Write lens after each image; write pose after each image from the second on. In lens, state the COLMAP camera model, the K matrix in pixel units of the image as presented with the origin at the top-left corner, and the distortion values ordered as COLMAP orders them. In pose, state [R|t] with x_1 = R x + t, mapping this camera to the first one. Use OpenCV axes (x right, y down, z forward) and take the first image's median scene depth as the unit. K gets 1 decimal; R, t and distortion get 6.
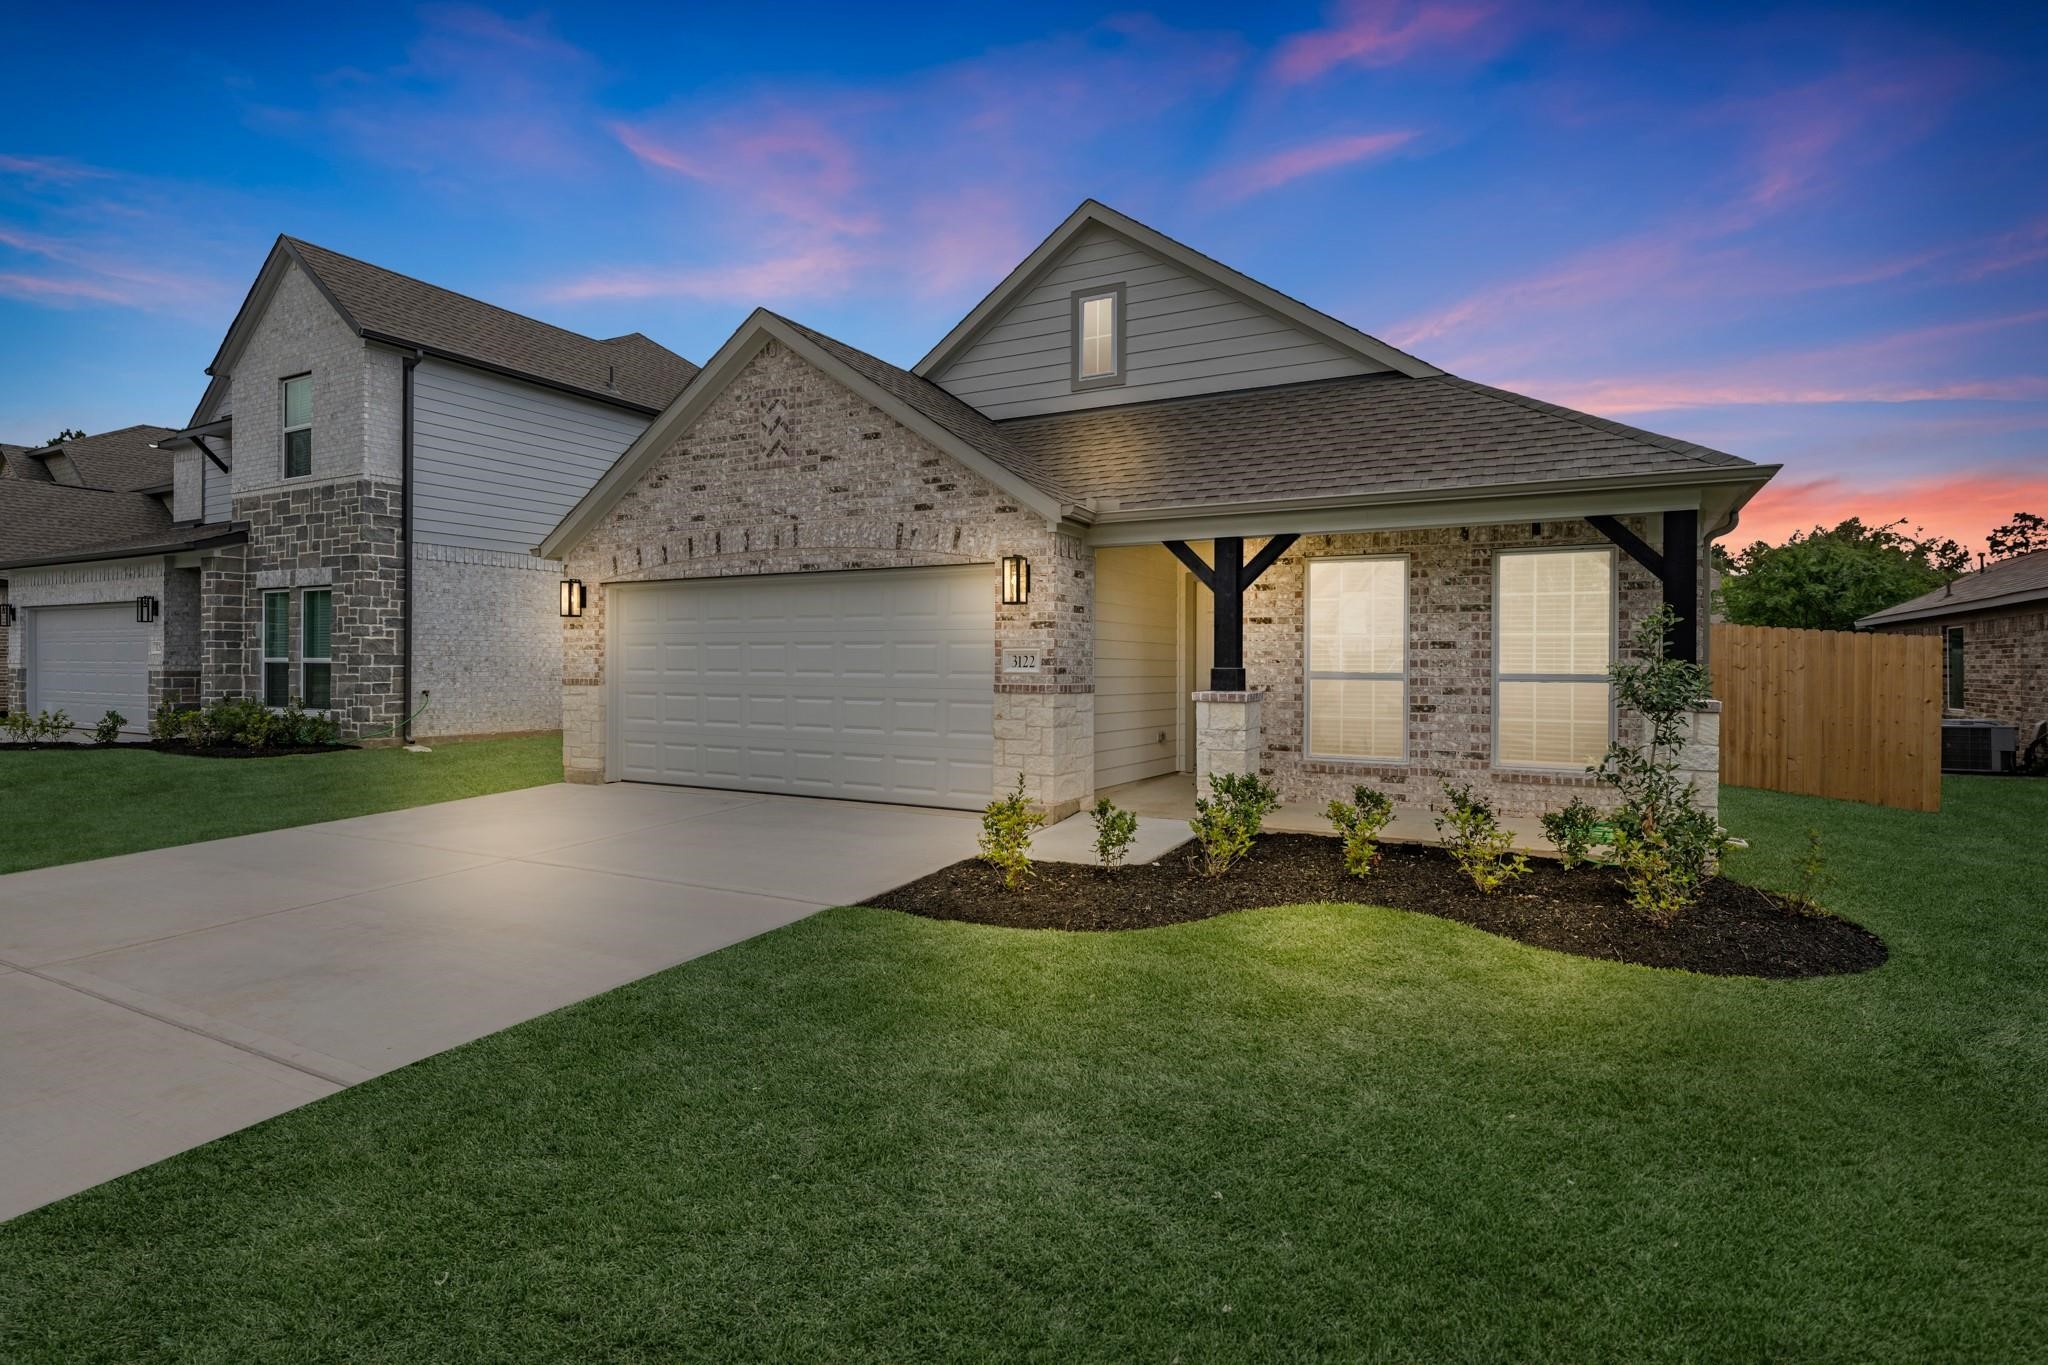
lens RADIAL K [[1012.8, 0, 1024.5], [0, 1012.8, 672.3], [0, 0, 1]] dist [0.000157, 0.000012]
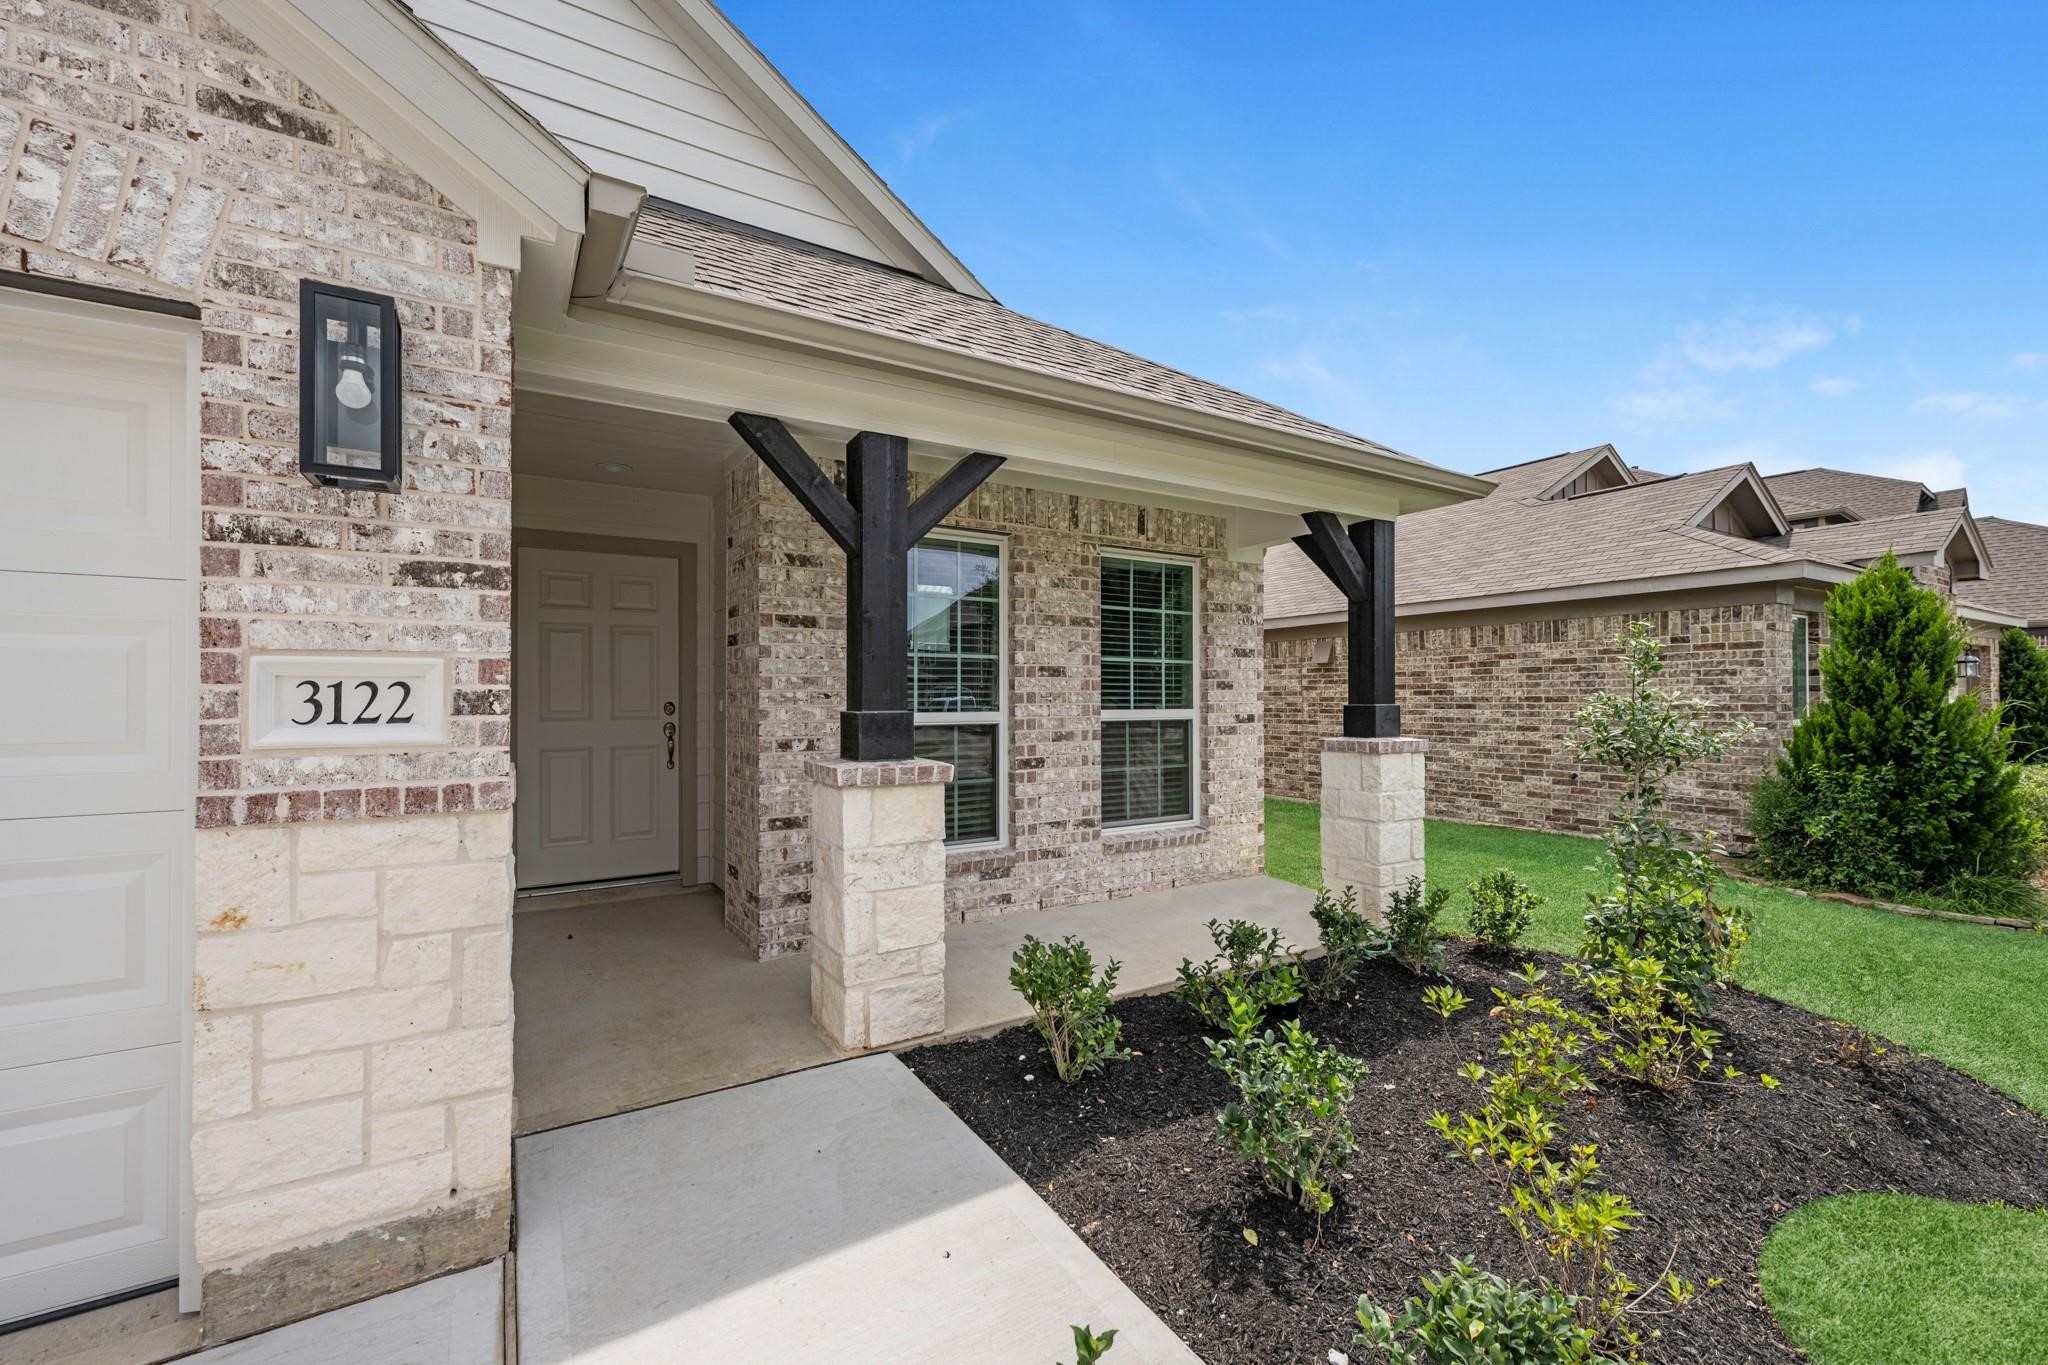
lens RADIAL K [[841.3, 0, 1012.9], [0, 841.3, 690.6], [0, 0, 1]] dist [0.003822, 0.000274]
pose [[0.518732, -0.000547, 0.854936, -0.103015], [0.010633, 0.999927, -0.005812, -0.010595], [-0.854871, 0.012105, 0.518700, 0.723908]]
